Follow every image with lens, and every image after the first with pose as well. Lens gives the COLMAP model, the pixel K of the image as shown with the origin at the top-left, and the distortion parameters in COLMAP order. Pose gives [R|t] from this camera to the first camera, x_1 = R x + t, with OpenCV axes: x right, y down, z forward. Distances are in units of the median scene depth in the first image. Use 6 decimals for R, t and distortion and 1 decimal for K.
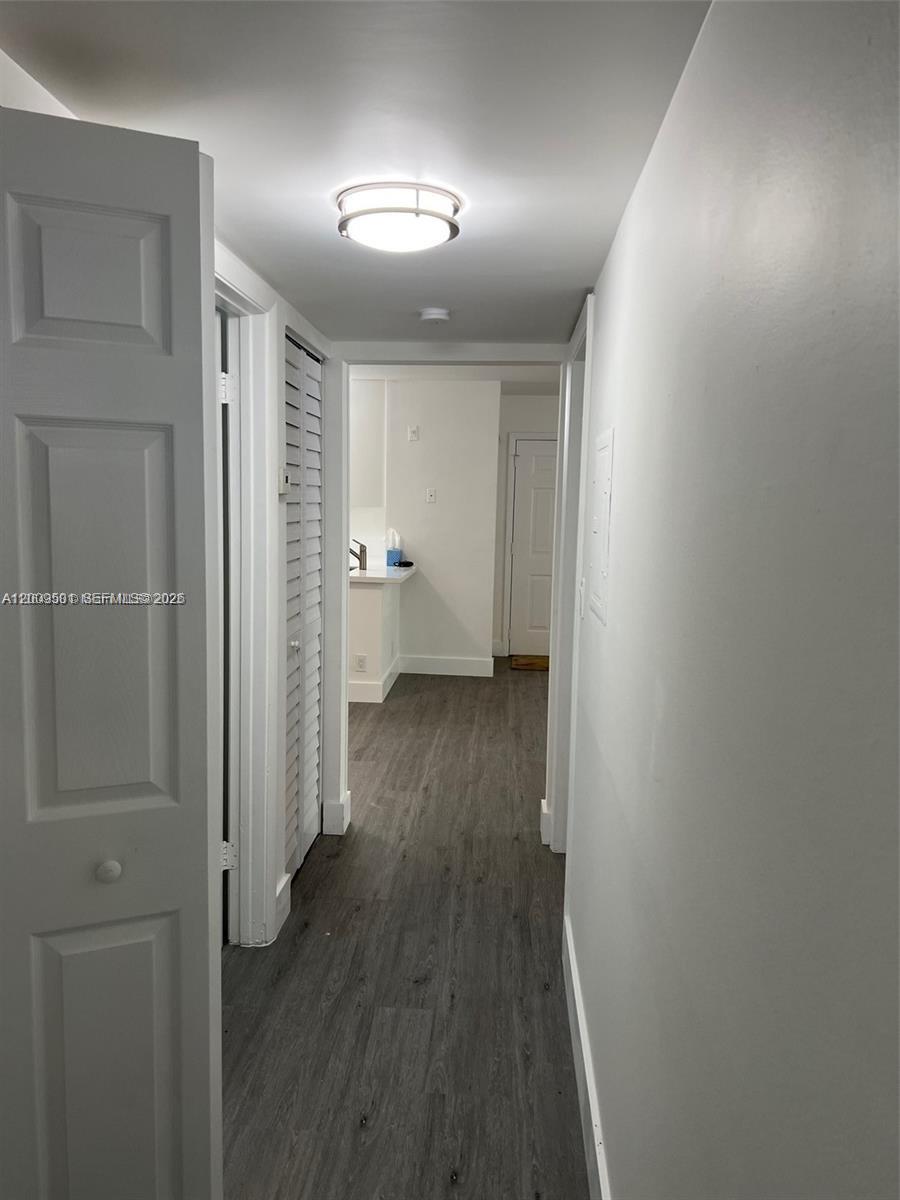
lens RADIAL K [[917.6, 0, 449.0], [0, 917.6, 601.0], [0, 0, 1]] dist [0.032781, -0.028903]
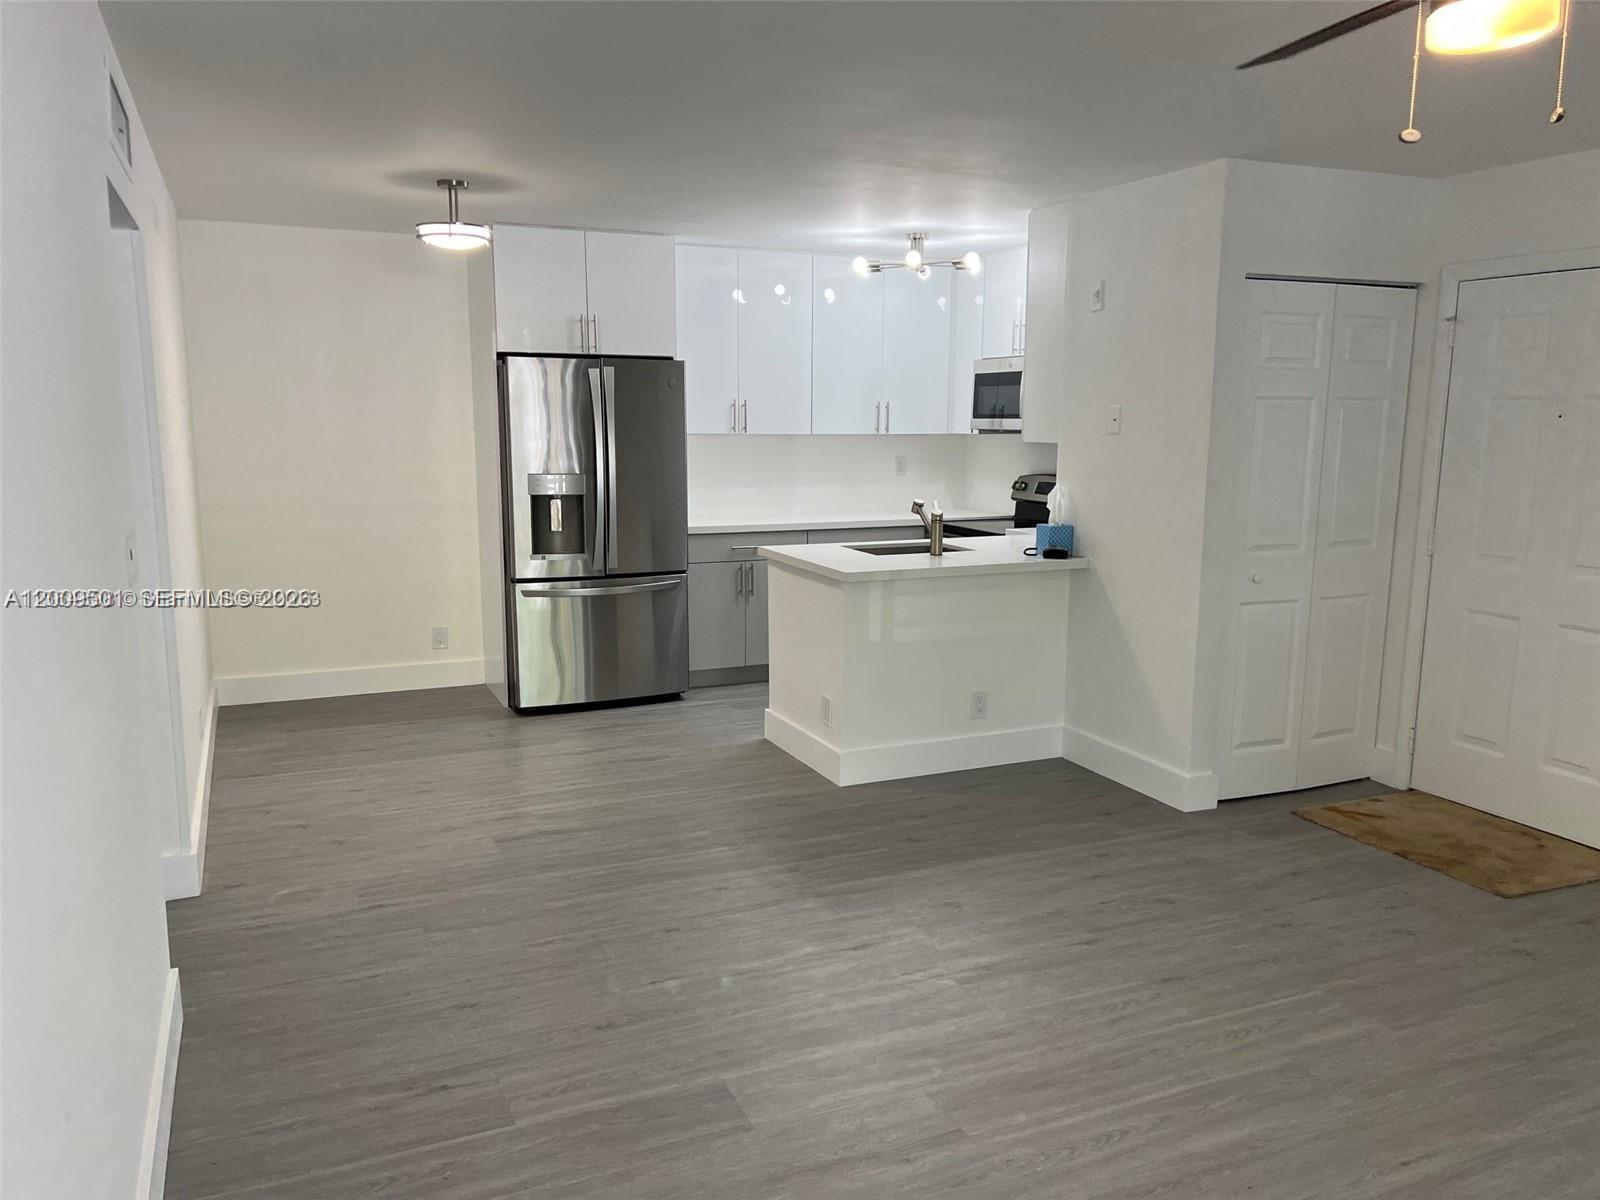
lens RADIAL K [[1223.4, 0, 803.0], [0, 1223.4, 608.5], [0, 0, 1]] dist [0.032781, -0.028903]
pose [[0.442239, 0.128088, -0.887704, 0.512298], [-0.092812, 0.990972, 0.096751, -0.062714], [0.892082, 0.039603, 0.450134, 0.558068]]
